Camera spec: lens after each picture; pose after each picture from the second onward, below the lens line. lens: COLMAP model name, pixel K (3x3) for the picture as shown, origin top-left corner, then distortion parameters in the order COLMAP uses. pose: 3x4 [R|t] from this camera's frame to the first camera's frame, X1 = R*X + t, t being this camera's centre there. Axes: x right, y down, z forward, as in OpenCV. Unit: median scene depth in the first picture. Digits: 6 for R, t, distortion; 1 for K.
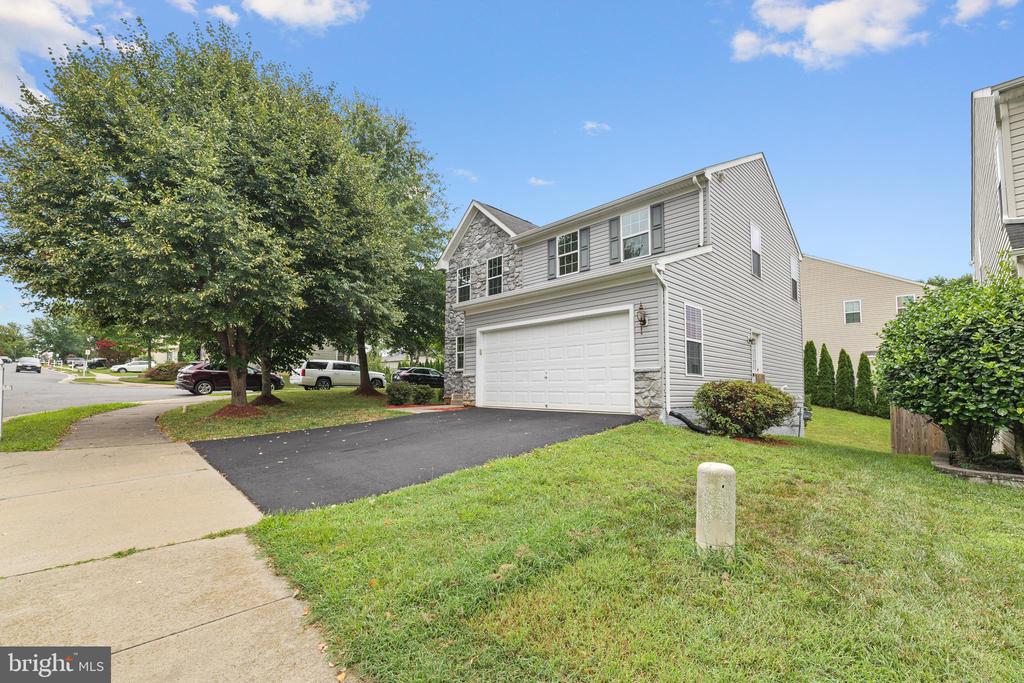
lens RADIAL K [[424.5, 0, 516.7], [0, 424.5, 345.9], [0, 0, 1]] dist [-0.000307, 0.000373]
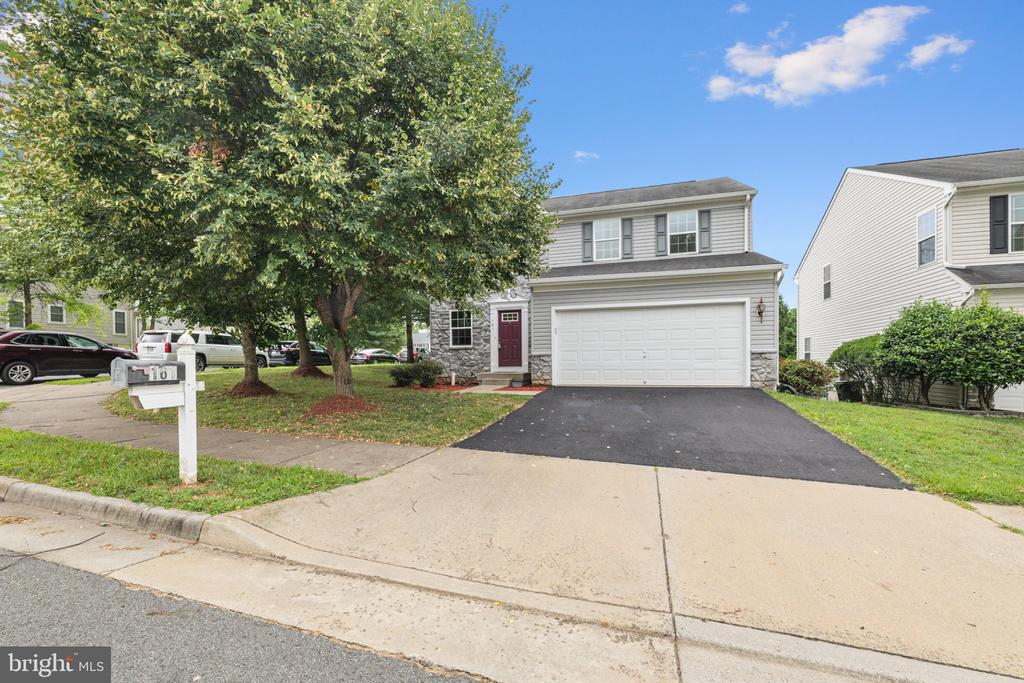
lens RADIAL K [[424.5, 0, 516.9], [0, 424.5, 350.3], [0, 0, 1]] dist [-0.000307, 0.000373]
pose [[0.875702, 0.001130, 0.482850, -0.925667], [-0.036683, 0.997263, 0.064195, -0.000573], [-0.481456, -0.073928, 0.873347, 0.250685]]
